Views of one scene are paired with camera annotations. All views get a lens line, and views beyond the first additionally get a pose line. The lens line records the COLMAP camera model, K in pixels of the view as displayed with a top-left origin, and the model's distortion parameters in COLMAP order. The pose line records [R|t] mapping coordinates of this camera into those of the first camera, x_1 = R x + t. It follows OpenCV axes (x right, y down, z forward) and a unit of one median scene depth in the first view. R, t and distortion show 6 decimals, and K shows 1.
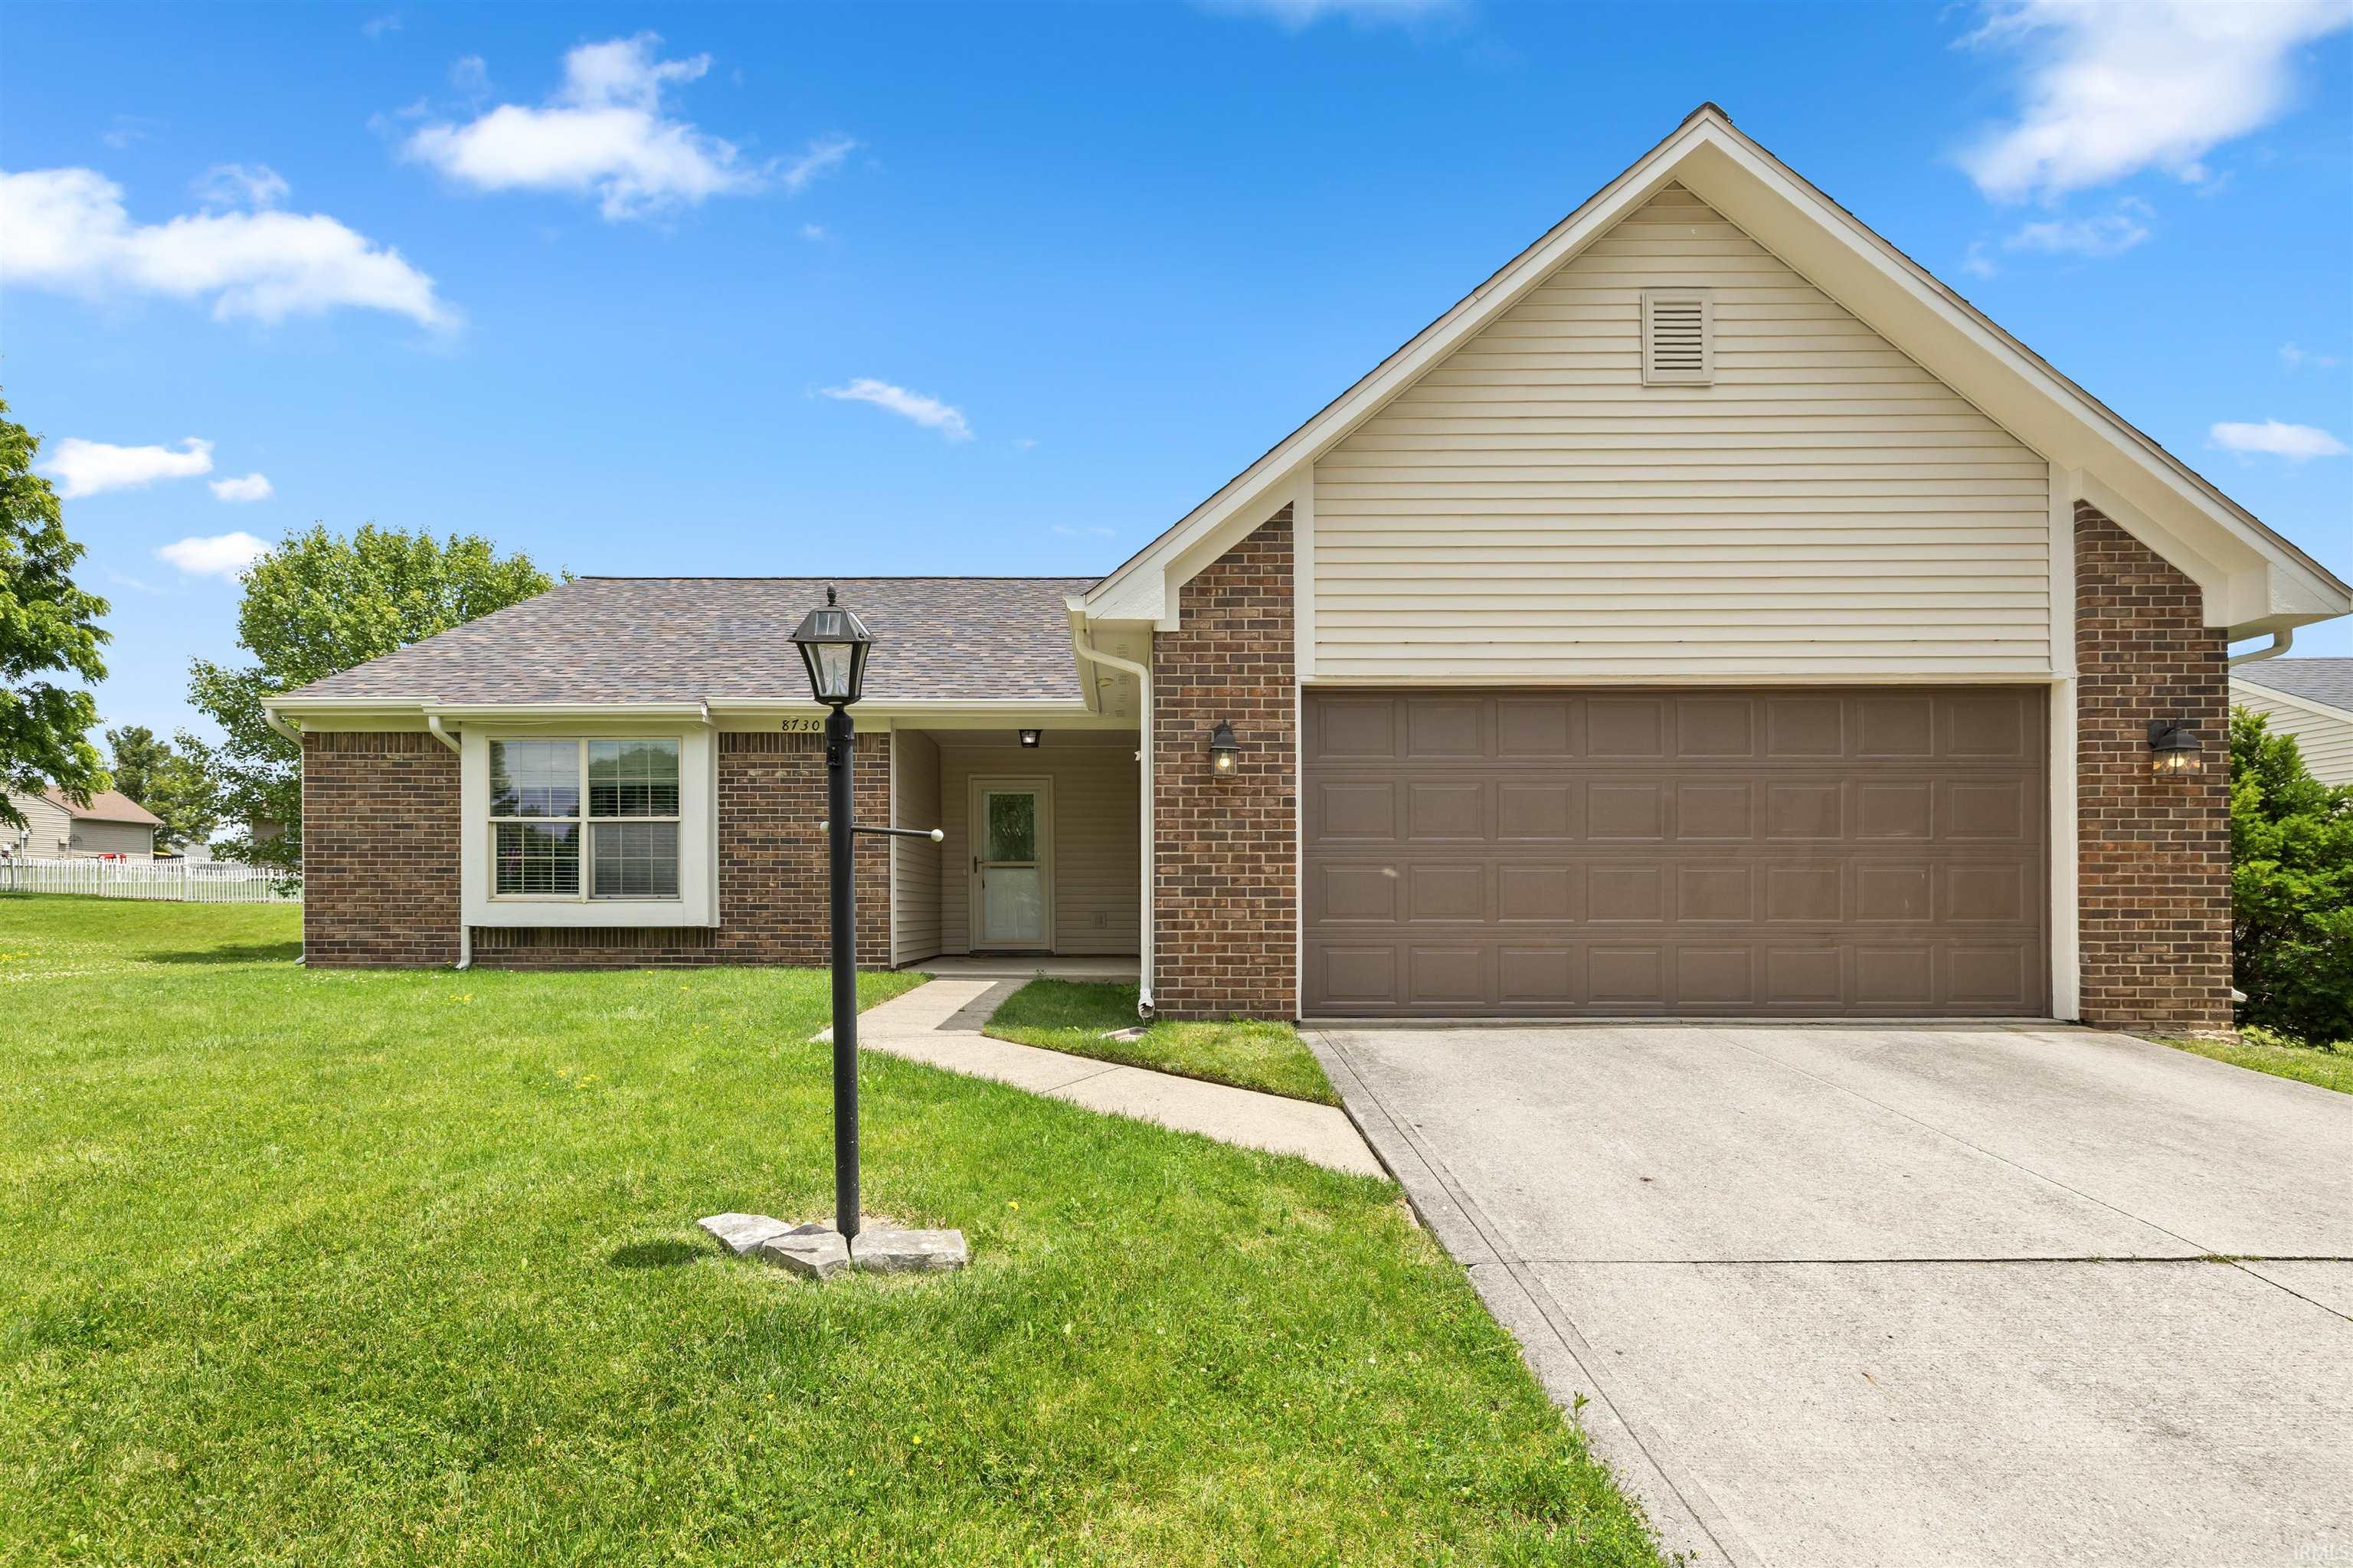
lens RADIAL K [[1169.5, 0, 1228.2], [0, 1169.5, 919.7], [0, 0, 1]] dist [-0.000320, 0.000592]
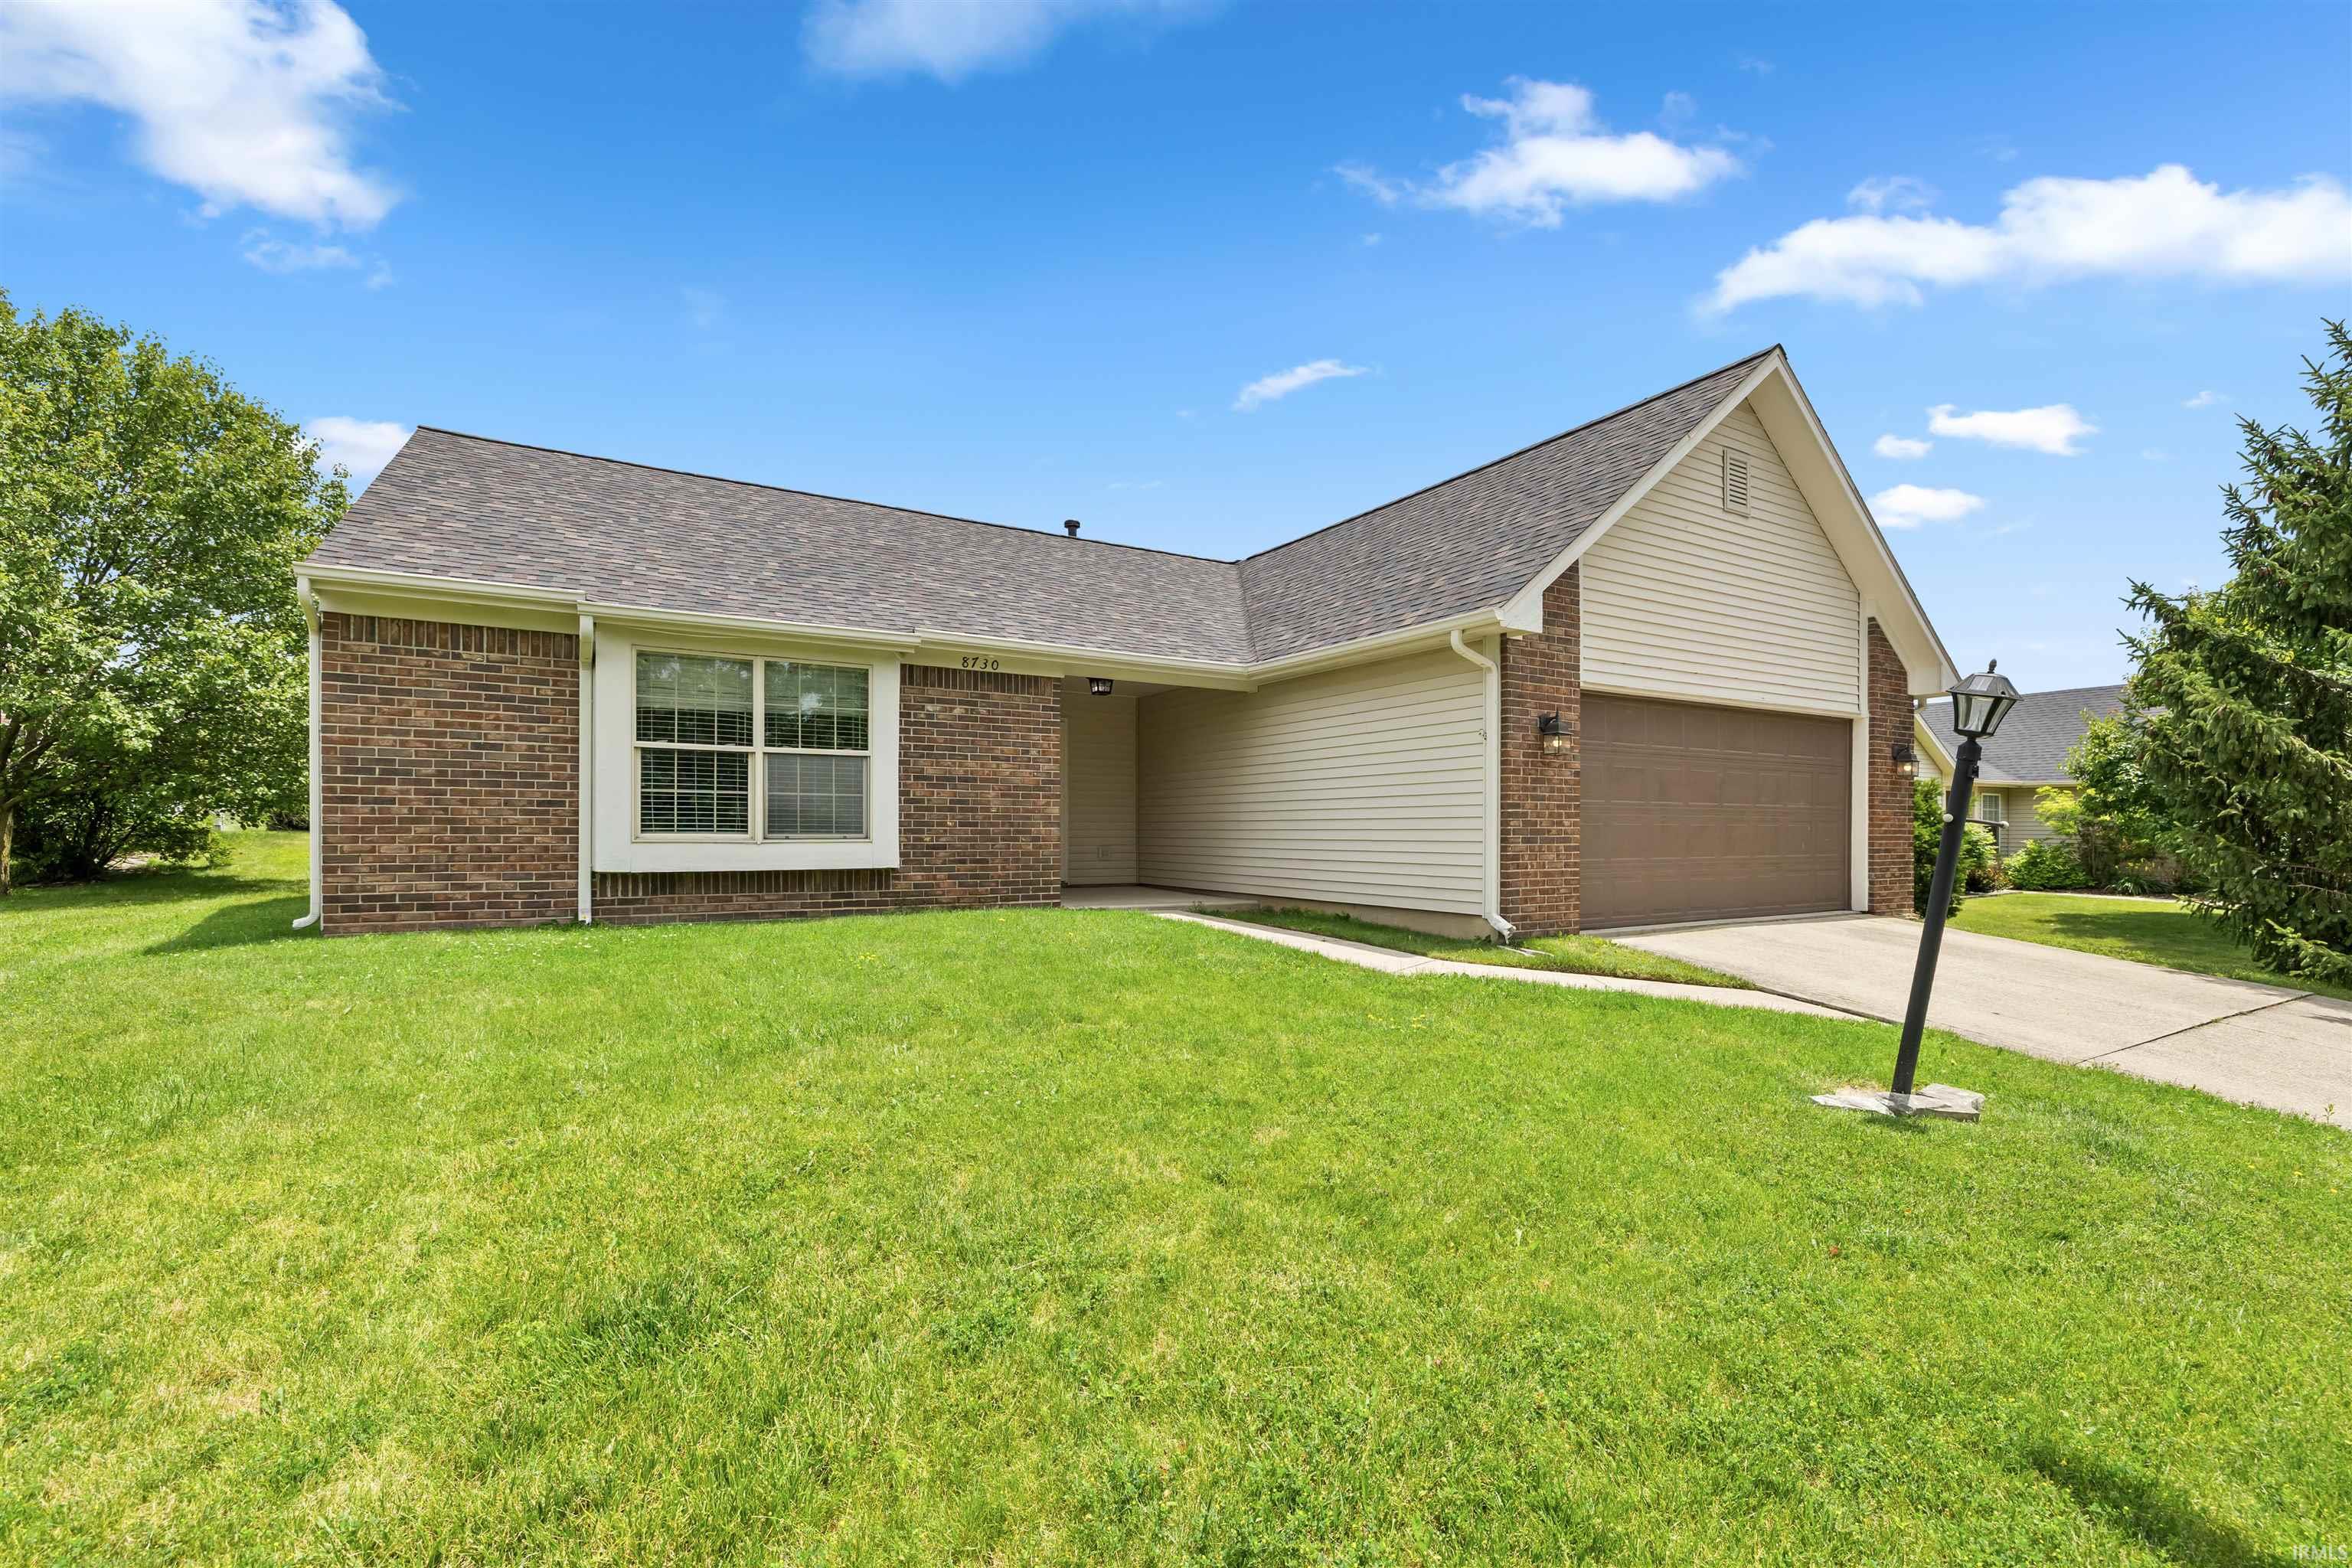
lens RADIAL K [[1021.3, 0, 1290.5], [0, 1021.3, 843.8], [0, 0, 1]] dist [0.001303, -0.000243]
pose [[0.839647, -0.002904, 0.543125, -0.829792], [-0.000427, 0.999982, 0.006007, -0.025041], [-0.543132, -0.005276, 0.839631, 0.174380]]
